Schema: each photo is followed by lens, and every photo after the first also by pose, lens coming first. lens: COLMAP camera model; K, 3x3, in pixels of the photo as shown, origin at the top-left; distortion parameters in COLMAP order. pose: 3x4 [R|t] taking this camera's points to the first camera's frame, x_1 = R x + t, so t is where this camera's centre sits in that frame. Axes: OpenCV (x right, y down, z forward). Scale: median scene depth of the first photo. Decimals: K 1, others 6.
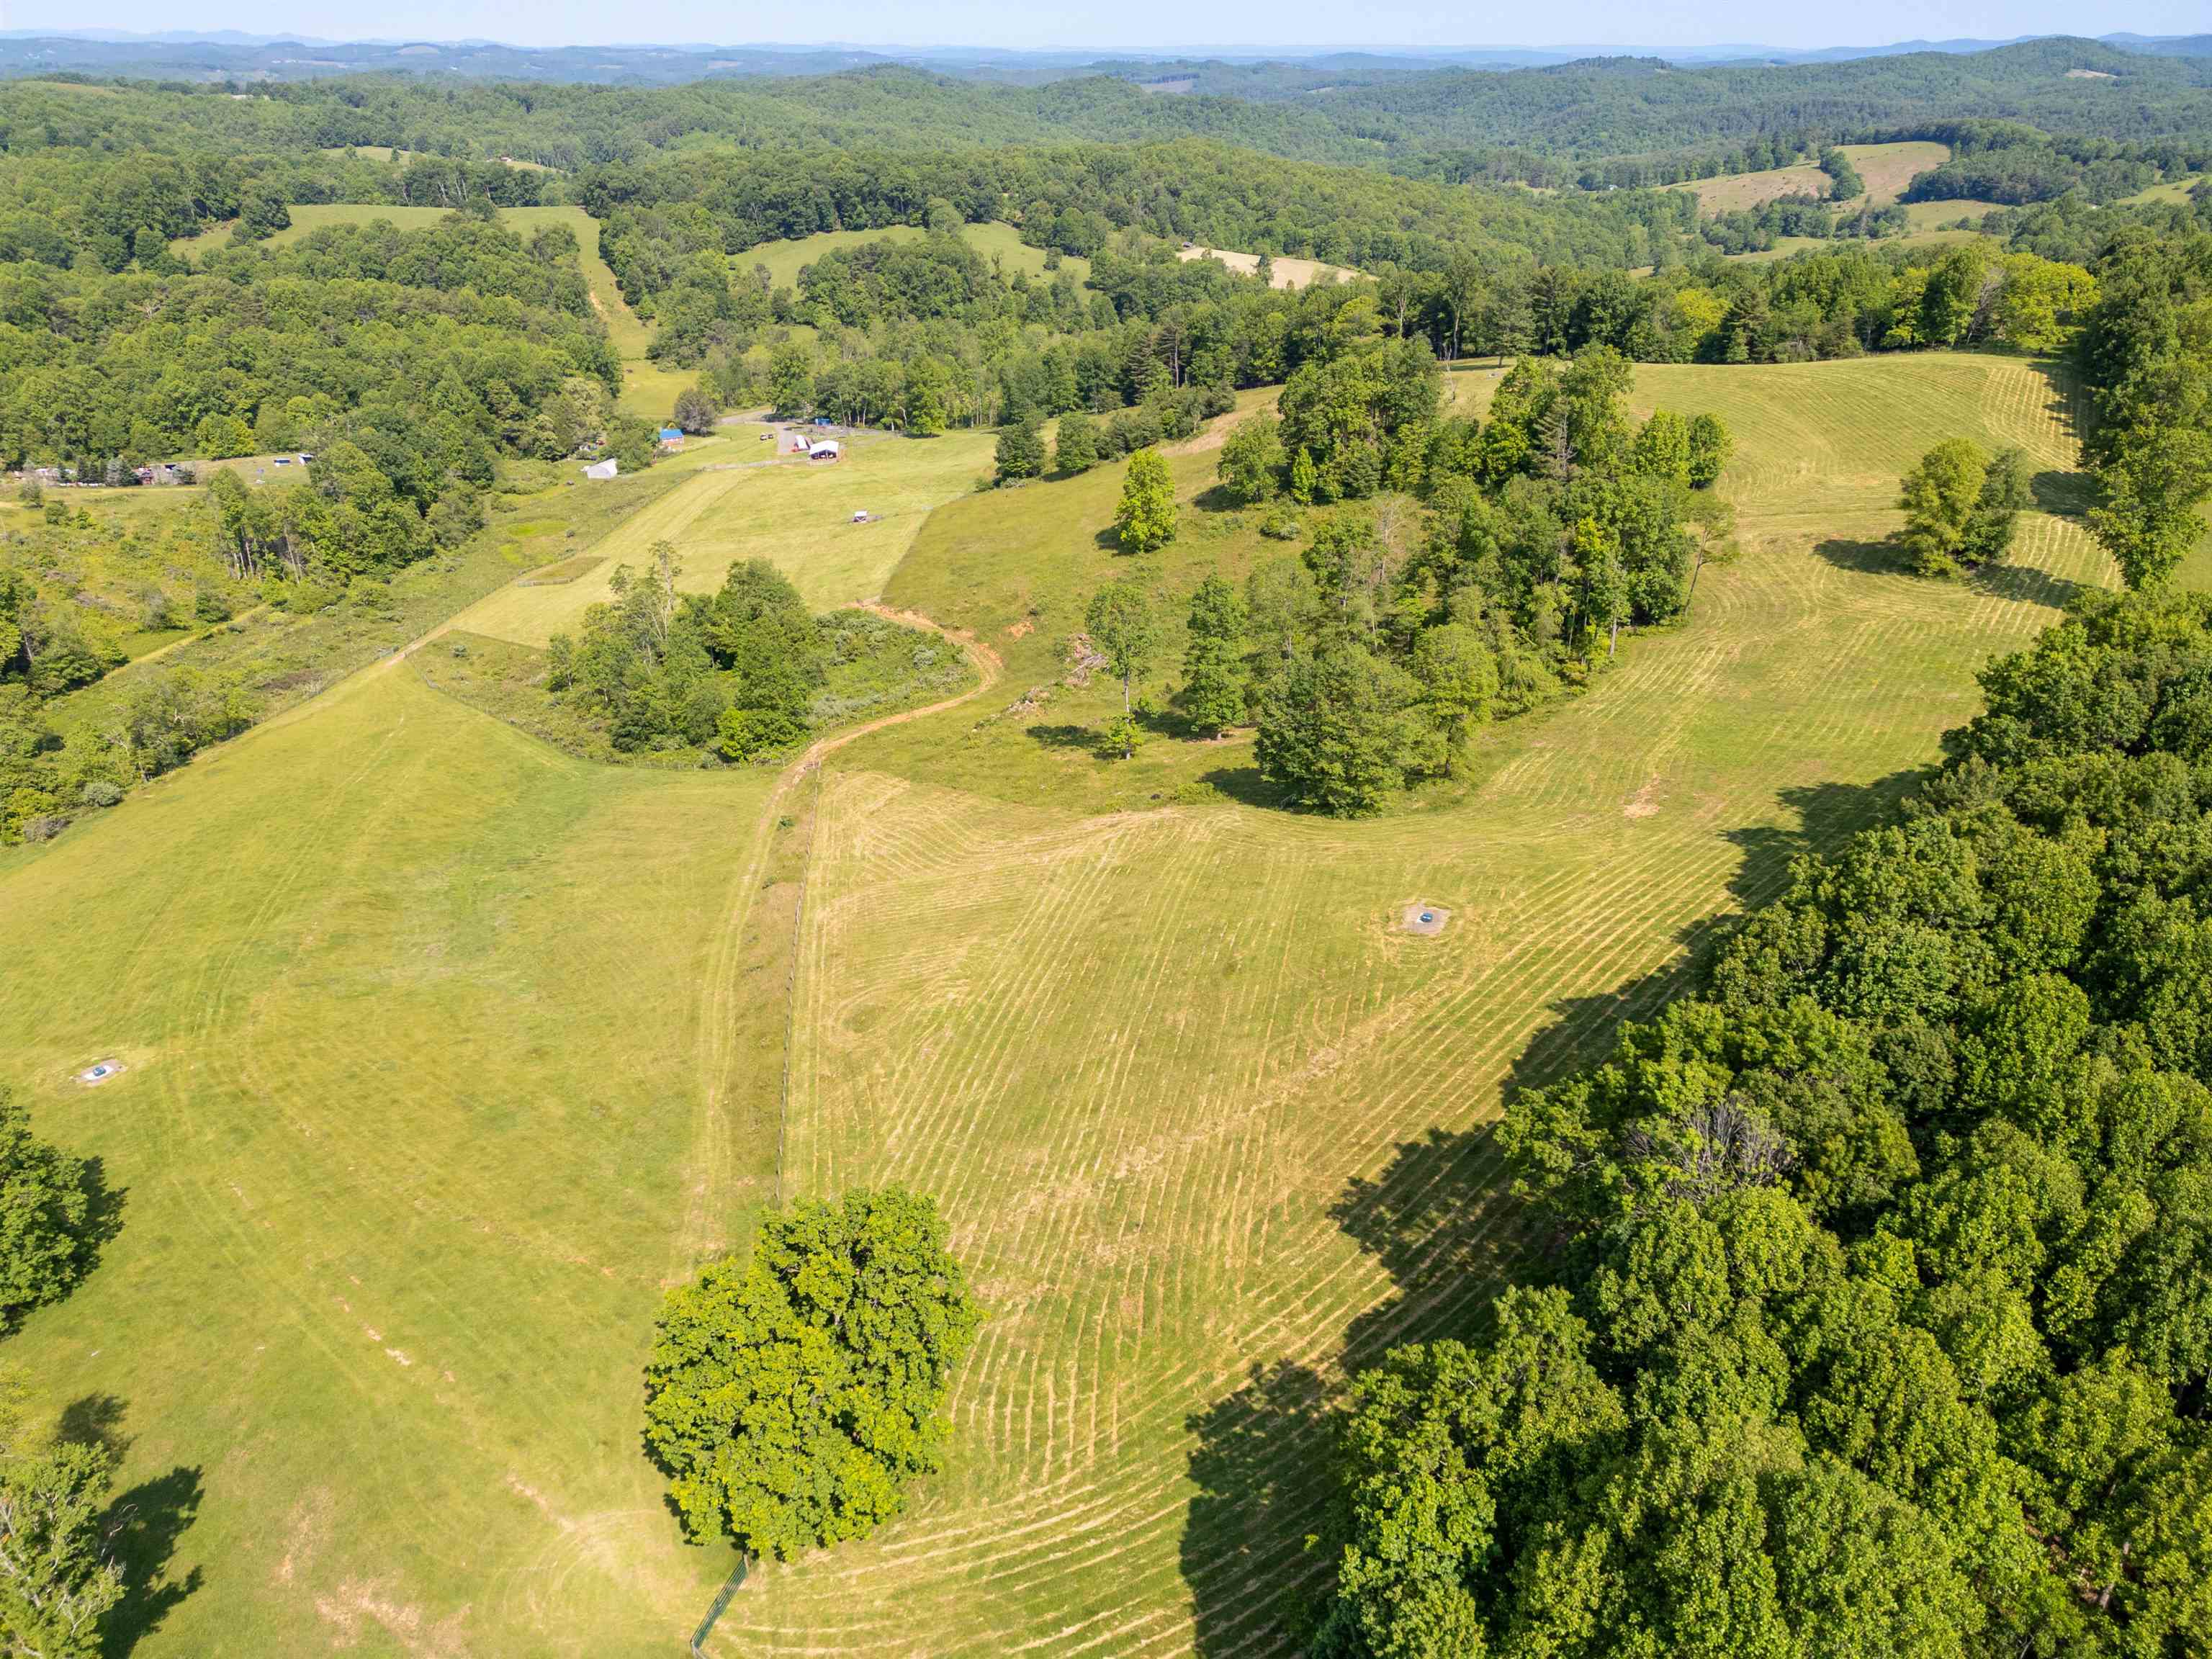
lens RADIAL K [[1551.0, 0, 1101.2], [0, 1551.0, 822.2], [0, 0, 1]] dist [0.066833, -0.052960]
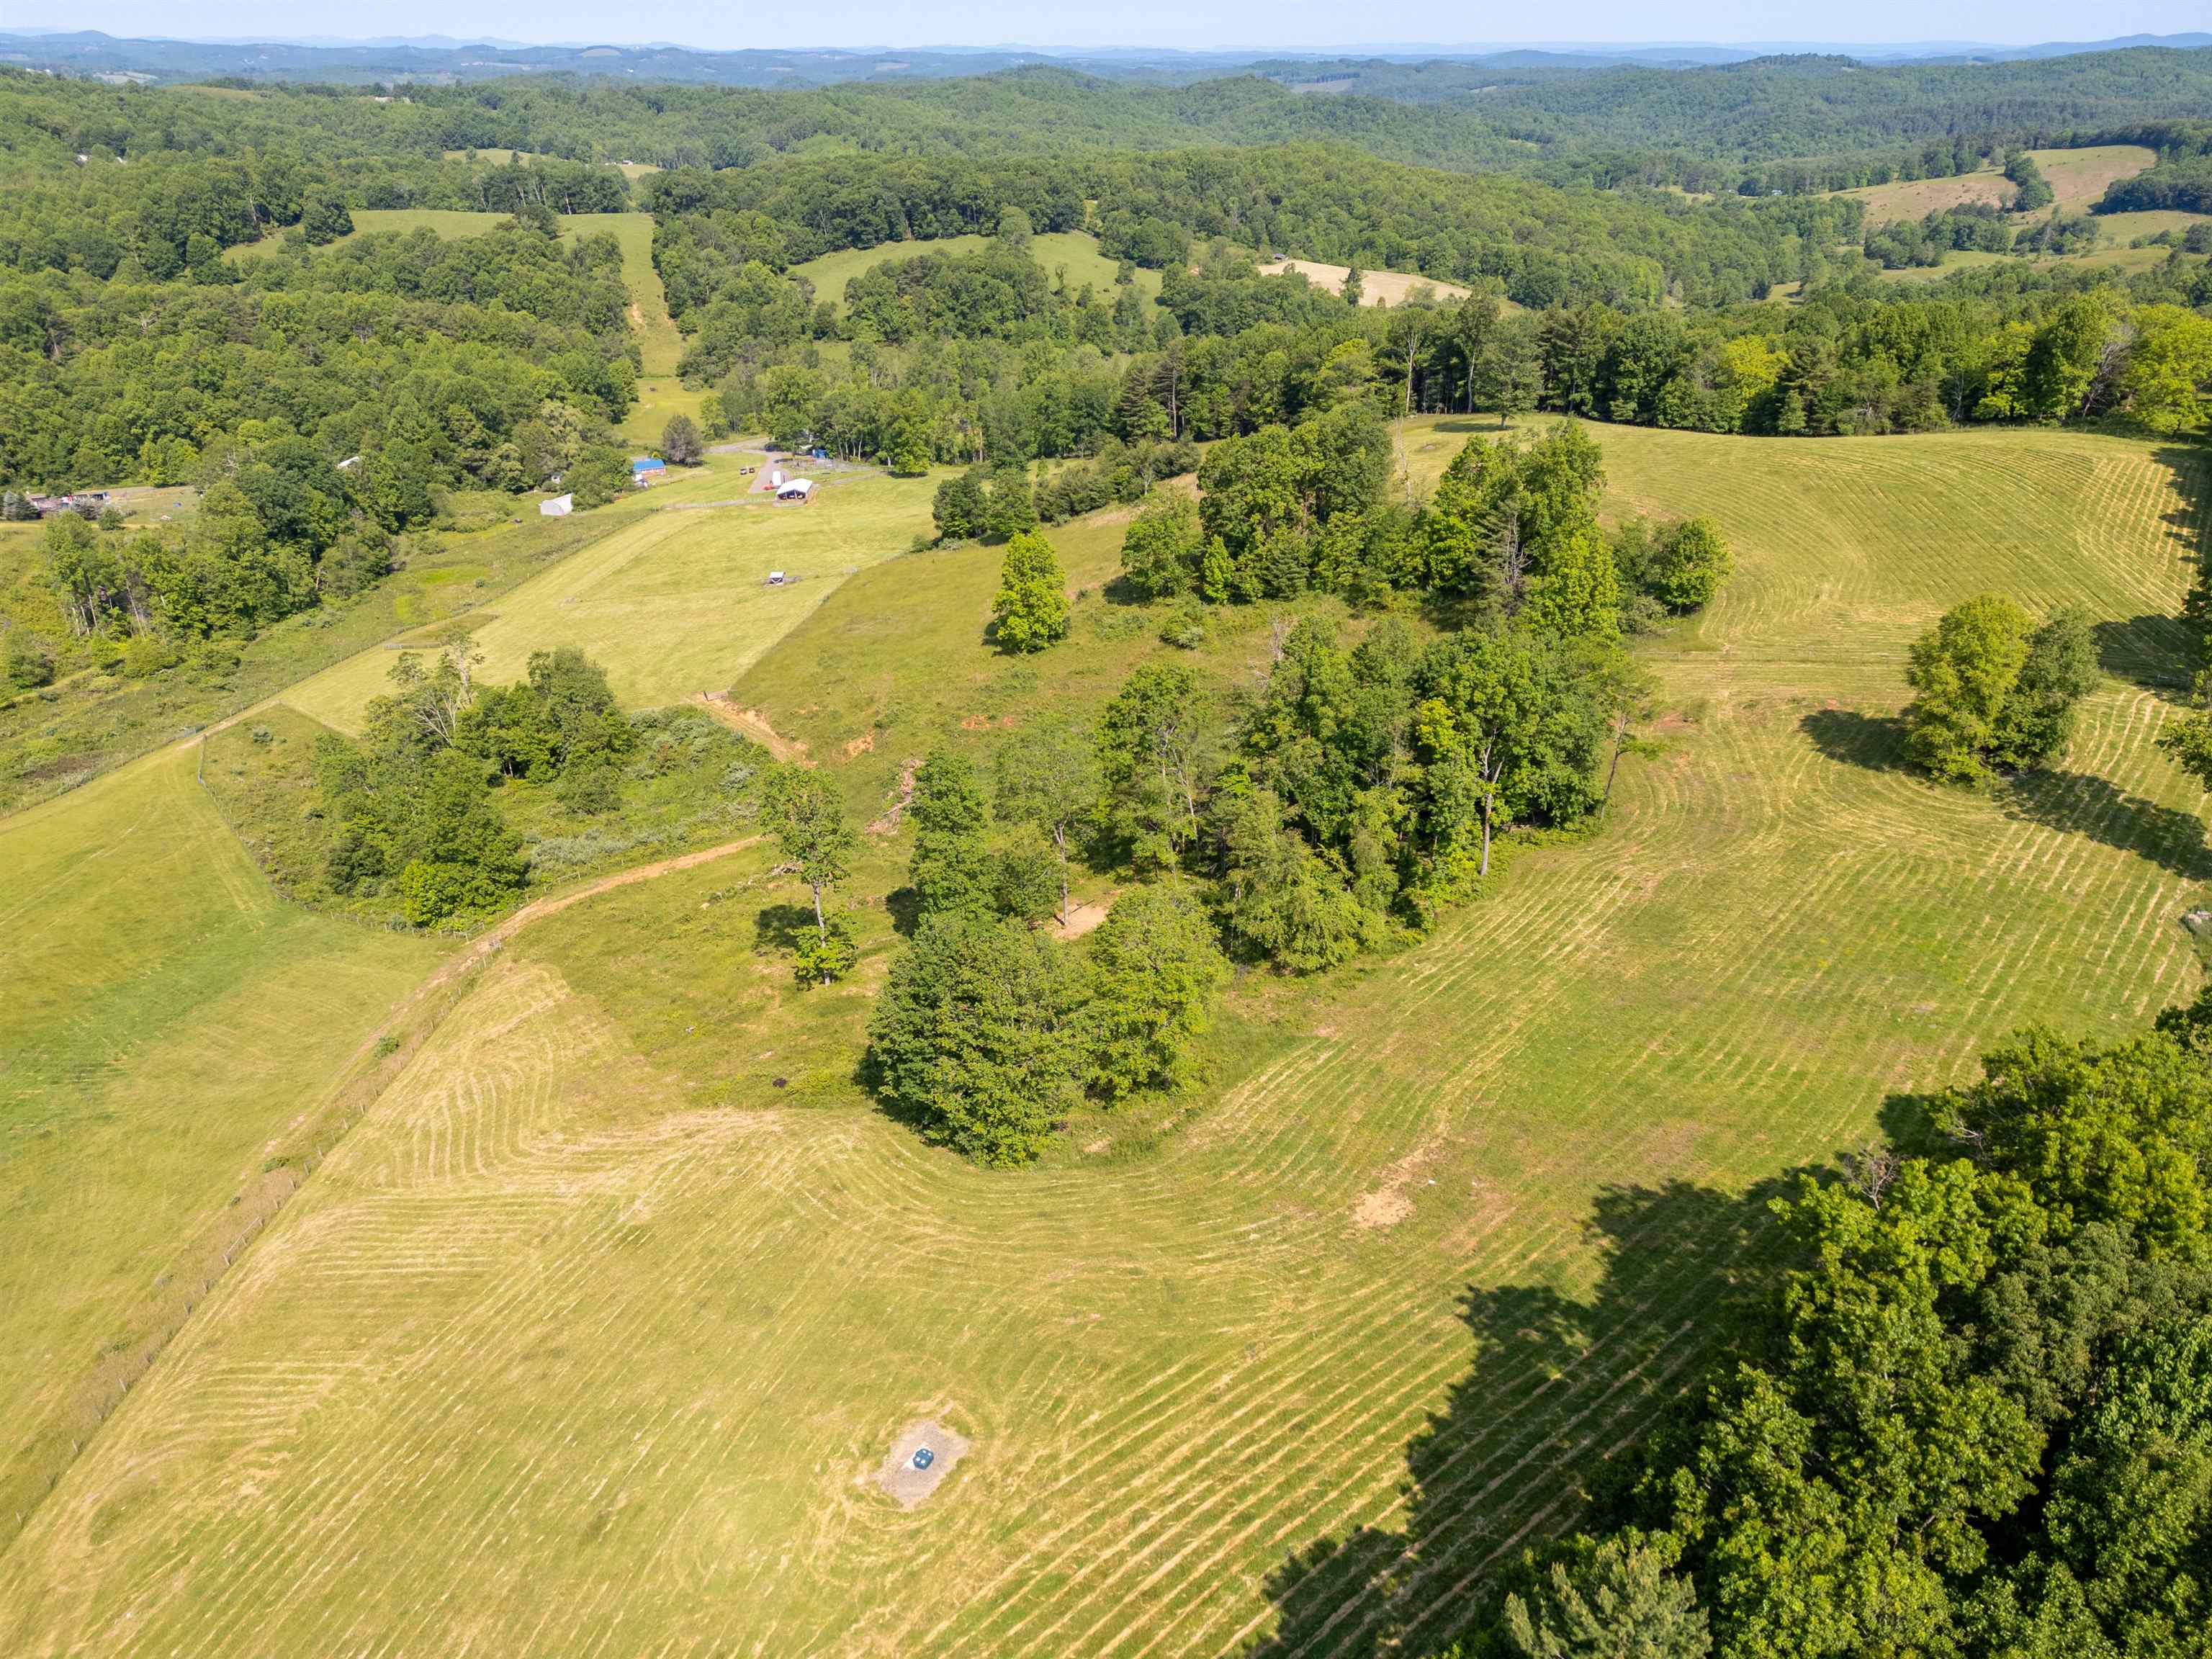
lens RADIAL K [[1549.1, 0, 1102.0], [0, 1549.1, 823.8], [0, 0, 1]] dist [0.072569, -0.062978]
pose [[0.995217, 0.041275, -0.088536, 0.107575], [-0.041182, 0.999148, 0.002878, -0.064009], [0.088579, 0.000782, 0.996069, 0.130361]]
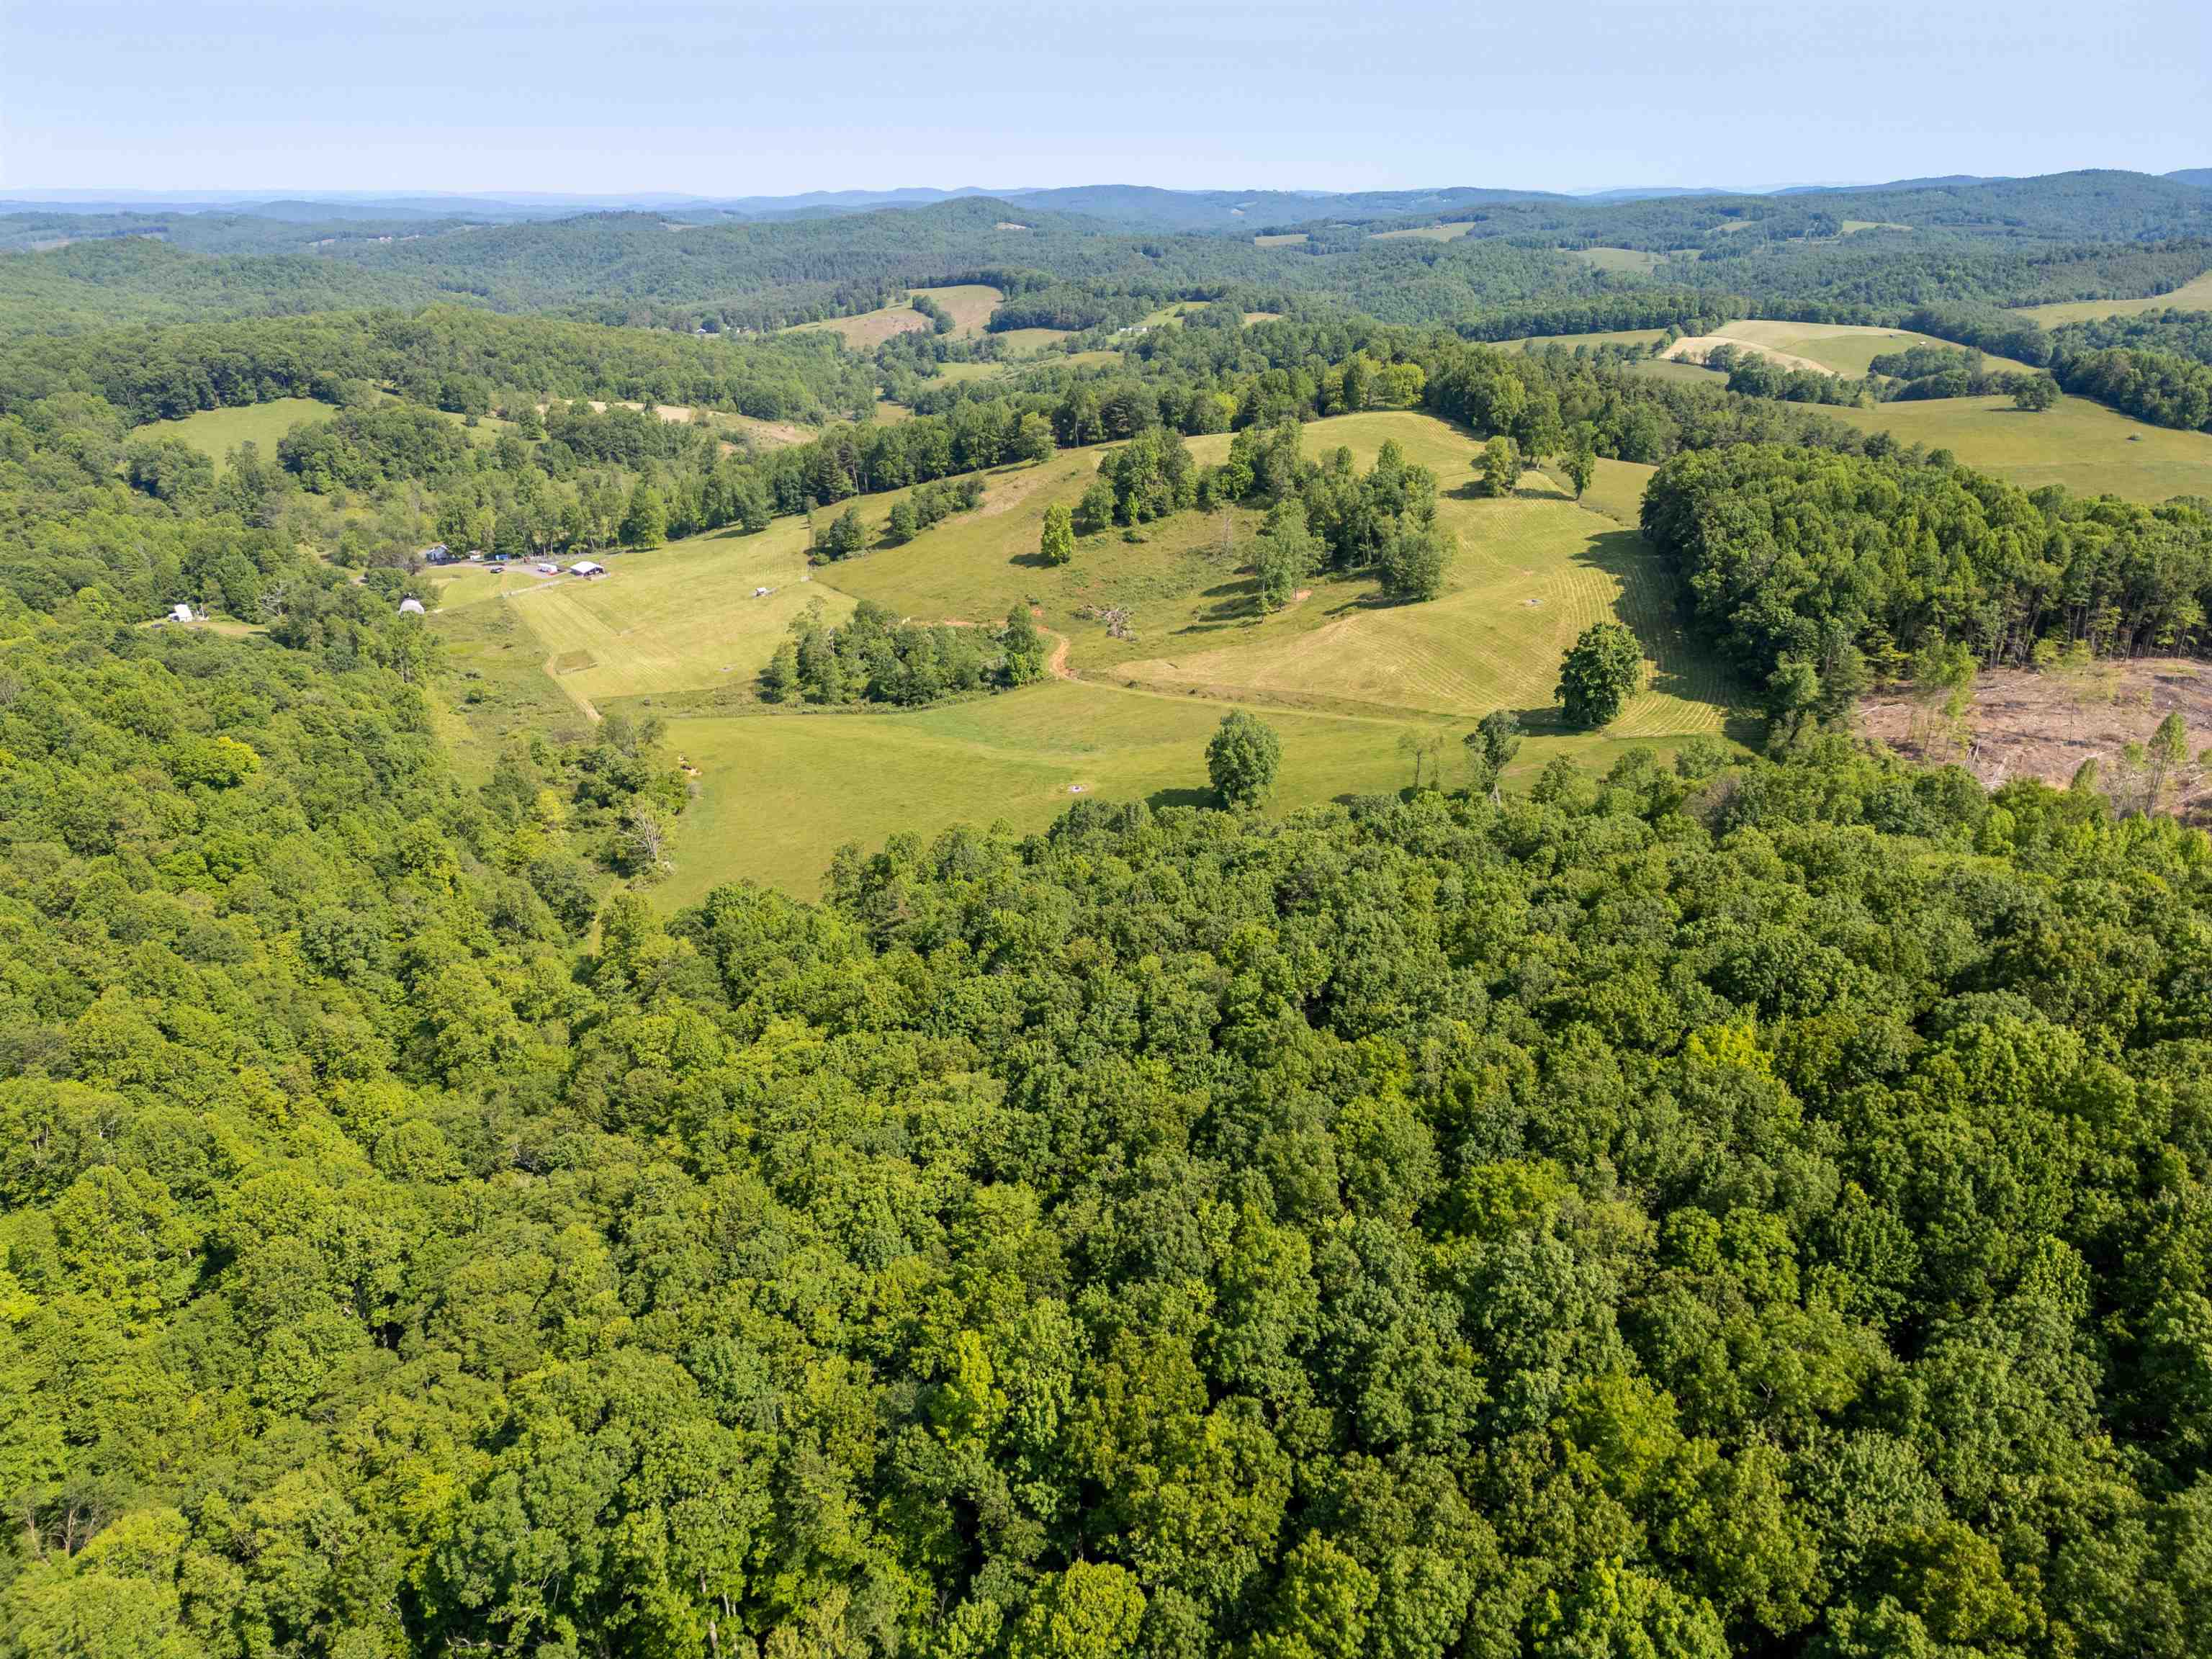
lens RADIAL K [[1546.4, 0, 1101.9], [0, 1546.4, 827.4], [0, 0, 1]] dist [0.077461, -0.071016]
pose [[0.821059, -0.222472, 0.525708, -0.652629], [0.260186, 0.965556, 0.002246, 0.080893], [-0.508100, 0.134937, 0.850662, -0.302482]]
